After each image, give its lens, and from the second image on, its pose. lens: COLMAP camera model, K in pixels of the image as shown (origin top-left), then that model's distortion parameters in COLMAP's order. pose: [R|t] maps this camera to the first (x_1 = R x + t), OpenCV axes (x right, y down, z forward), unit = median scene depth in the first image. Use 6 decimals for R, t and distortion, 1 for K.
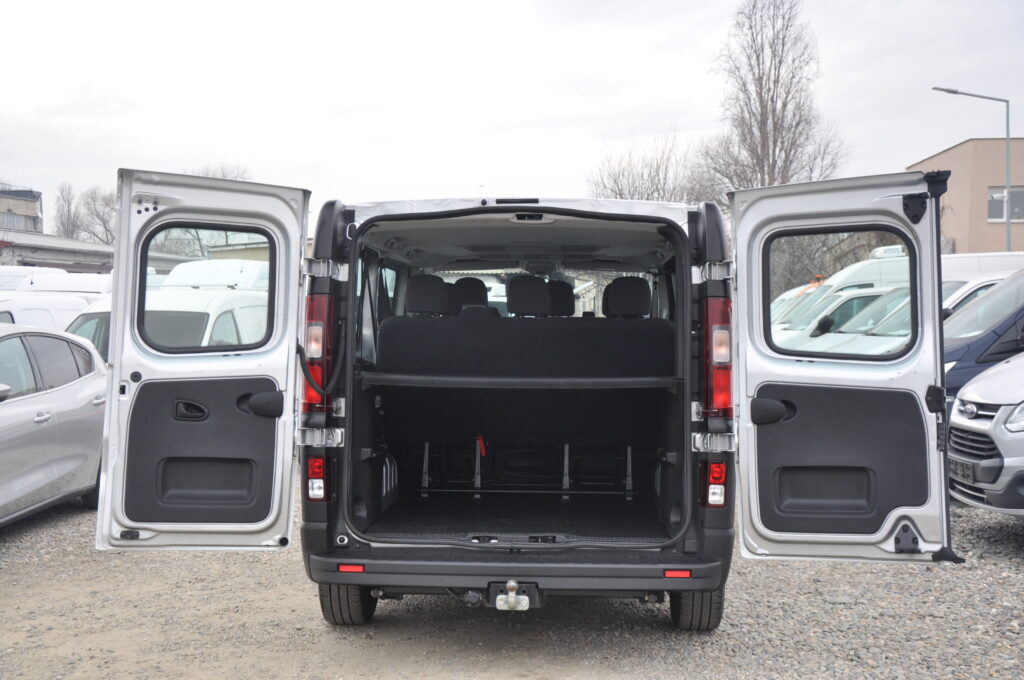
lens RADIAL K [[1285.1, 0, 512.0], [0, 1285.1, 340.0], [0, 0, 1]] dist [0.006218, 0.514194]
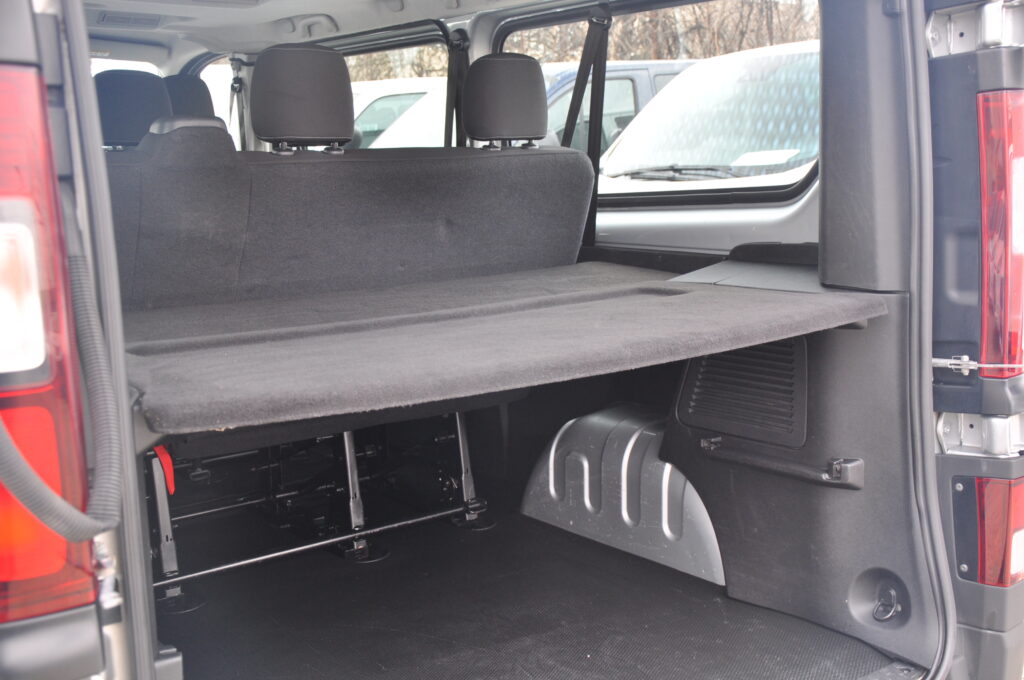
lens RADIAL K [[1194.5, 0, 512.0], [0, 1194.5, 340.0], [0, 0, 1]] dist [0.089835, 0.022535]
pose [[0.755345, -0.128394, 0.642627, -0.219118], [0.027363, 0.985943, 0.164825, -0.022997], [-0.654756, -0.106915, 0.748240, 0.775990]]
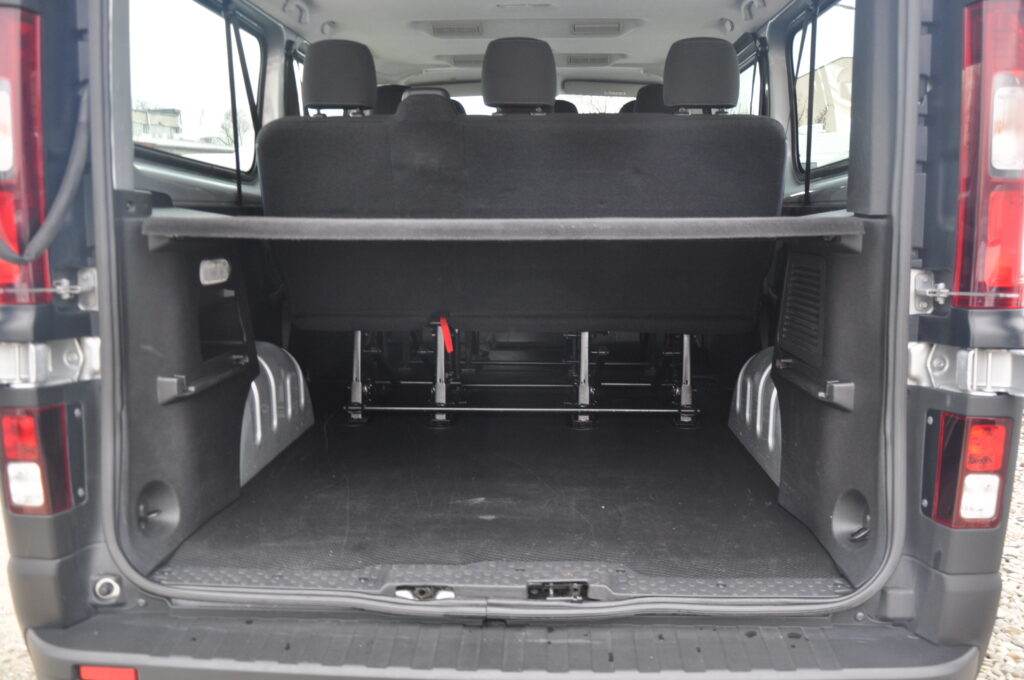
lens RADIAL K [[873.5, 0, 512.0], [0, 873.5, 340.0], [0, 0, 1]] dist [-0.079084, 0.007732]
pose [[0.999948, -0.010038, 0.001979, 0.008361], [0.009633, 0.988880, 0.148401, 0.027137], [-0.003447, -0.148374, 0.988925, 0.705633]]
